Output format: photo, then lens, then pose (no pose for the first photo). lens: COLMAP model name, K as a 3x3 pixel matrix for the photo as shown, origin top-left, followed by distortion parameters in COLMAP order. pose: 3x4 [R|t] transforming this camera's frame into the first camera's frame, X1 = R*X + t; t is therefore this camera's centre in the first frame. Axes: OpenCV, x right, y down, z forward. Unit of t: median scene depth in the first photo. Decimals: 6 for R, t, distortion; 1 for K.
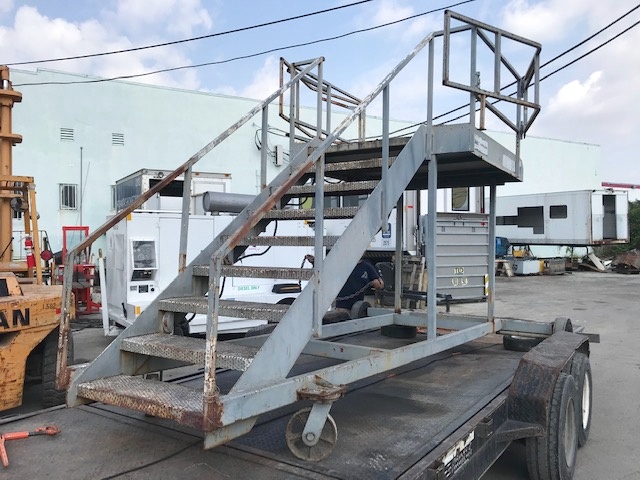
lens RADIAL K [[528.6, 0, 320.0], [0, 528.6, 240.0], [0, 0, 1]] dist [-0.000347, -0.000787]
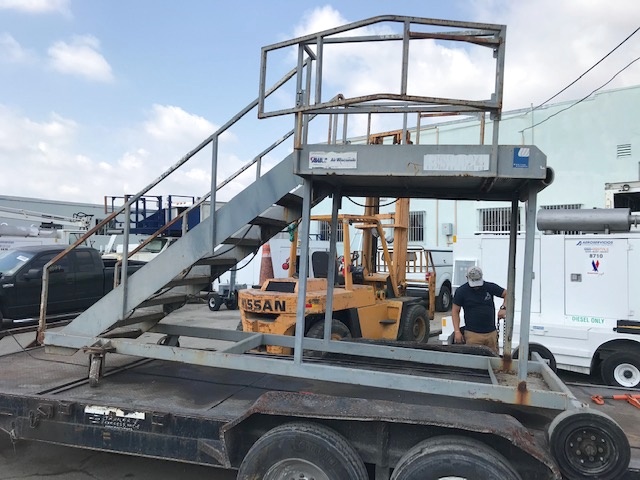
lens RADIAL K [[525.3, 0, 320.0], [0, 525.3, 240.0], [0, 0, 1]] dist [0.049006, -0.000665]
pose [[0.310345, -0.019153, -0.950431, 1.010955], [-0.012712, 0.999624, -0.024295, -0.017651], [0.950539, 0.019622, 0.309985, 0.614772]]
